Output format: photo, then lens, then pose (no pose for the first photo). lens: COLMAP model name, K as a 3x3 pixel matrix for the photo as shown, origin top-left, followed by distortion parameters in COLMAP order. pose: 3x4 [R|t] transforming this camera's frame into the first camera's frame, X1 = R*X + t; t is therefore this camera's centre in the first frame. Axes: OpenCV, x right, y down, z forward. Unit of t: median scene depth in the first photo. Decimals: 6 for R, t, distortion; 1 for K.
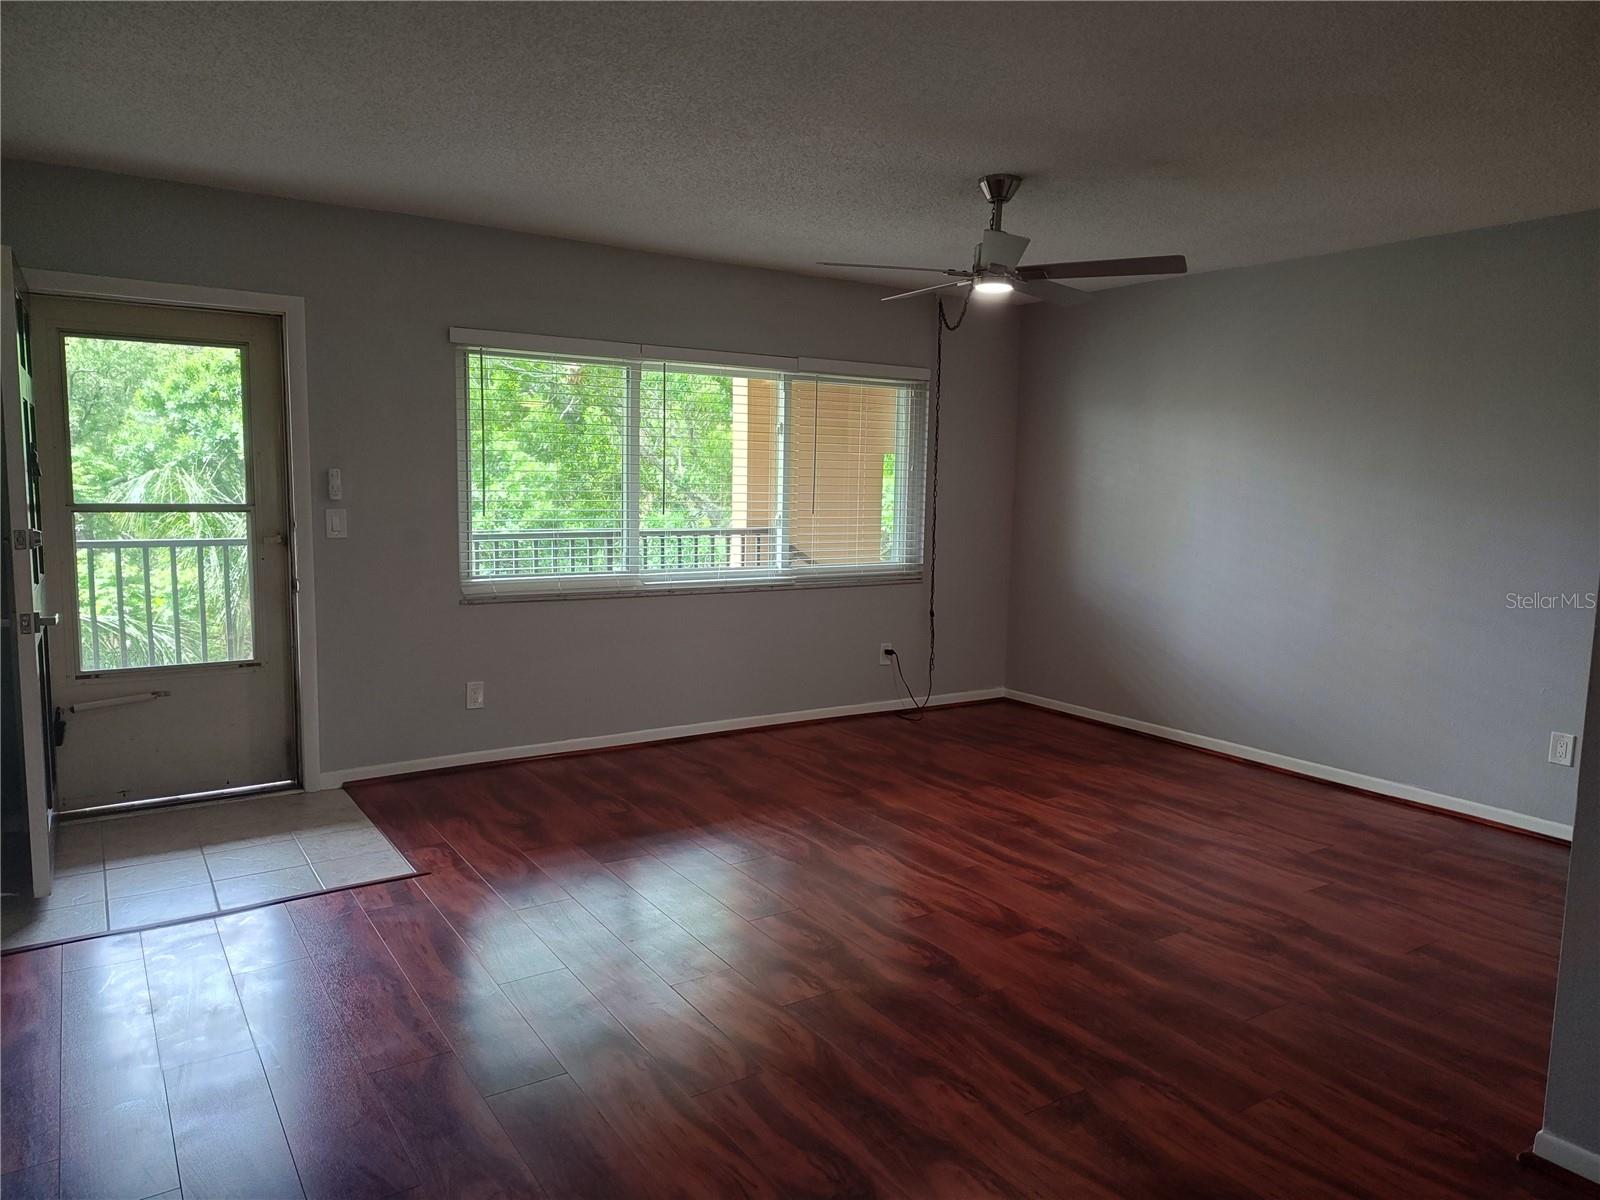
lens RADIAL K [[1102.3, 0, 800.0], [0, 1102.3, 600.0], [0, 0, 1]] dist [0.030190, -0.003966]
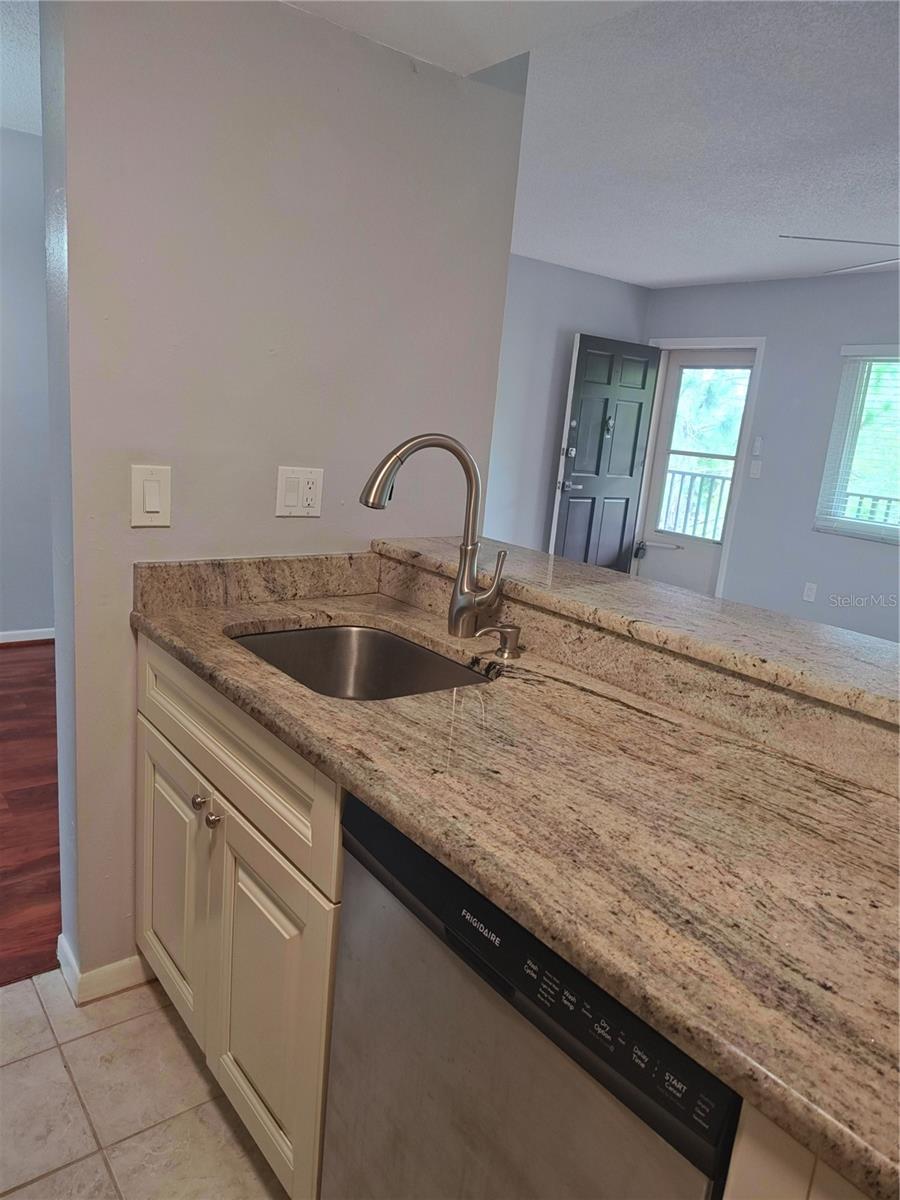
lens RADIAL K [[826.7, 0, 450.0], [0, 826.7, 600.0], [0, 0, 1]] dist [0.030190, -0.003966]
pose [[0.091643, 0.208160, -0.973792, 0.892141], [-0.194339, 0.962842, 0.187530, -0.024773], [0.976644, 0.172060, 0.128691, 0.431273]]
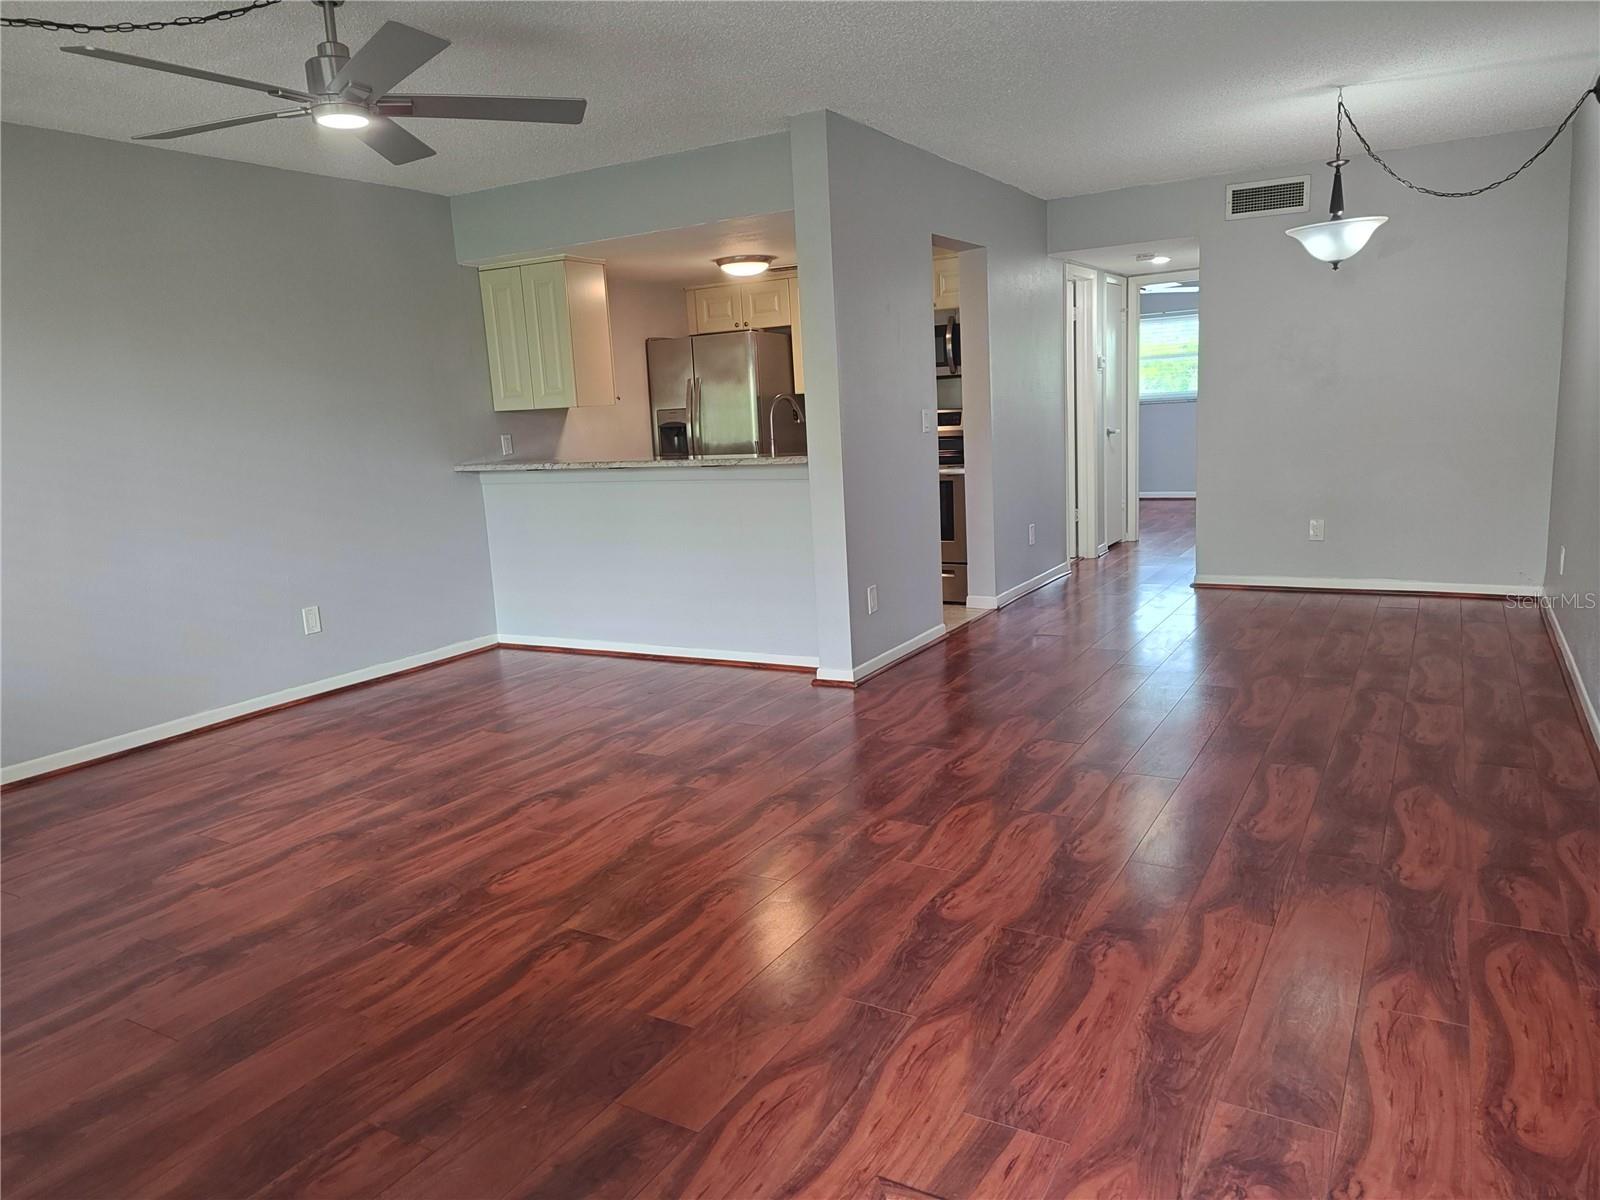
lens RADIAL K [[1102.3, 0, 800.0], [0, 1102.3, 600.0], [0, 0, 1]] dist [0.030190, -0.003966]
pose [[-0.451855, -0.150904, 0.879236, -0.605702], [0.145283, 0.959983, 0.239426, -0.098560], [-0.880182, 0.235924, -0.411849, 1.005131]]
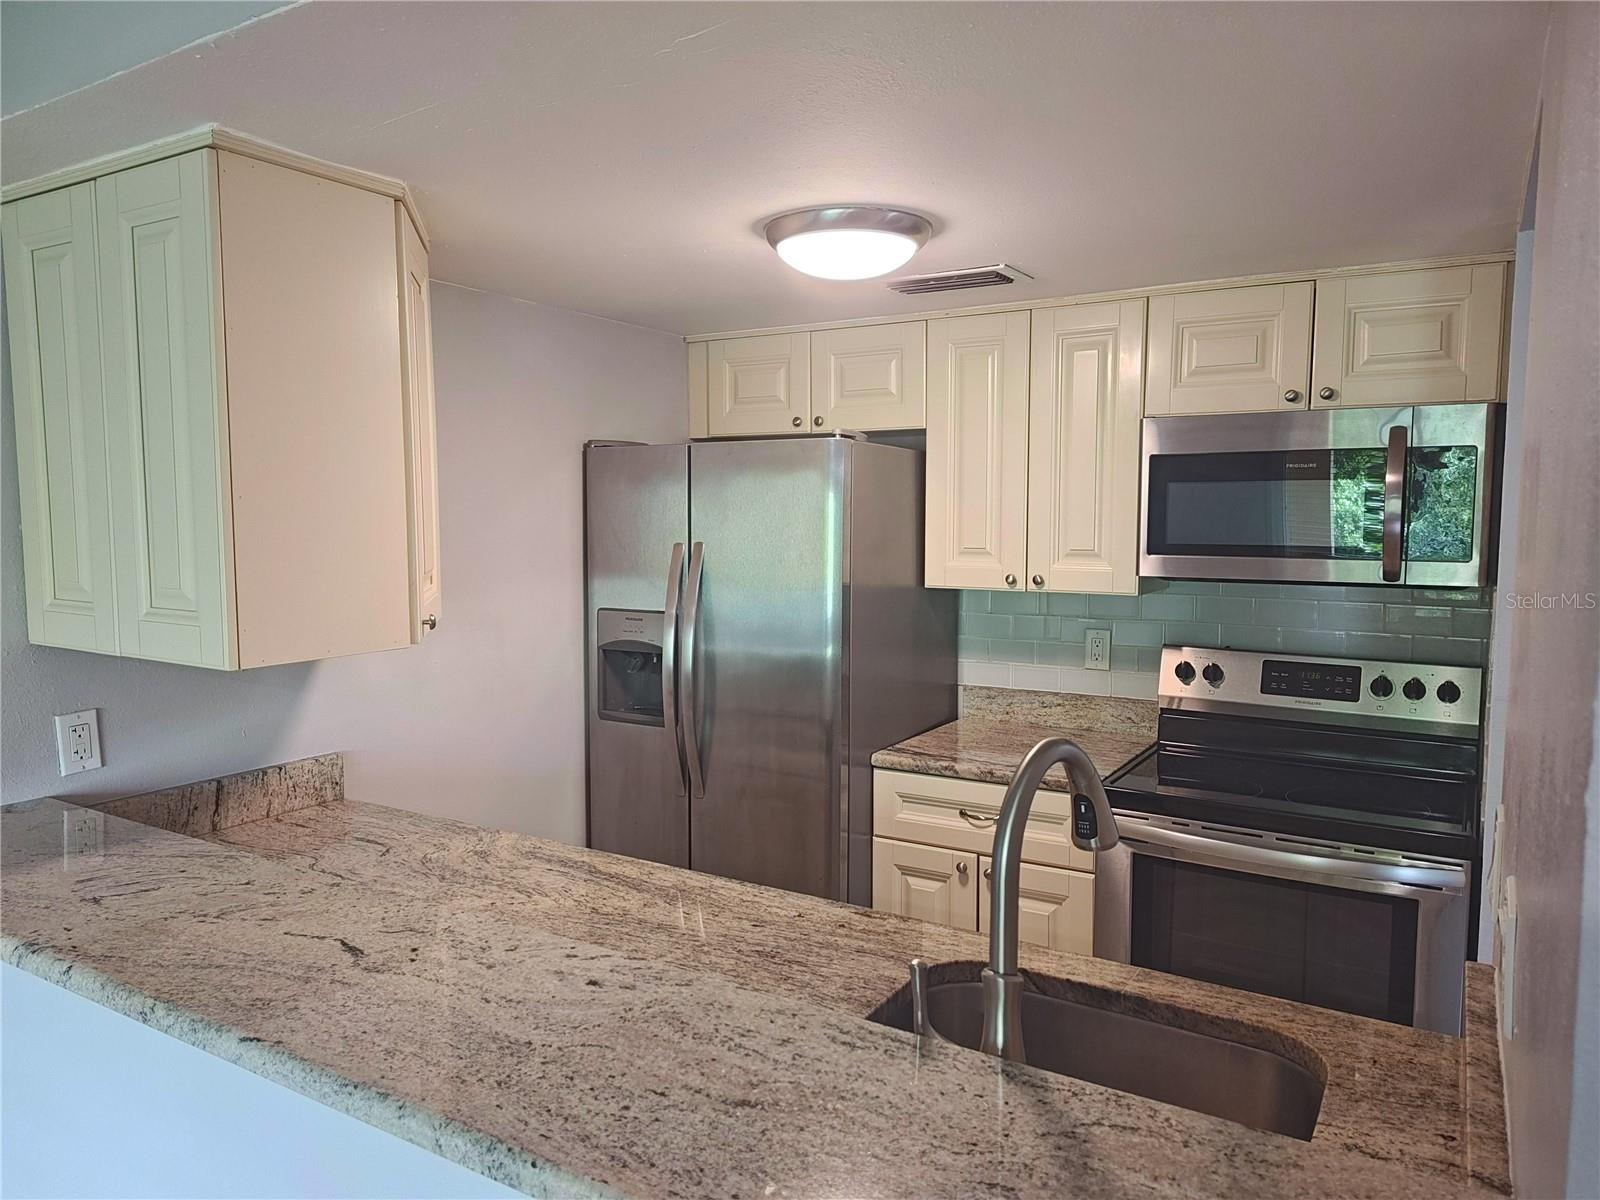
lens RADIAL K [[1102.3, 0, 800.0], [0, 1102.3, 600.0], [0, 0, 1]] dist [0.030190, -0.003966]
pose [[-0.431538, -0.094131, 0.897170, 0.307042], [0.092039, 0.984757, 0.147591, -0.103158], [-0.897387, 0.146266, -0.416296, 0.620292]]
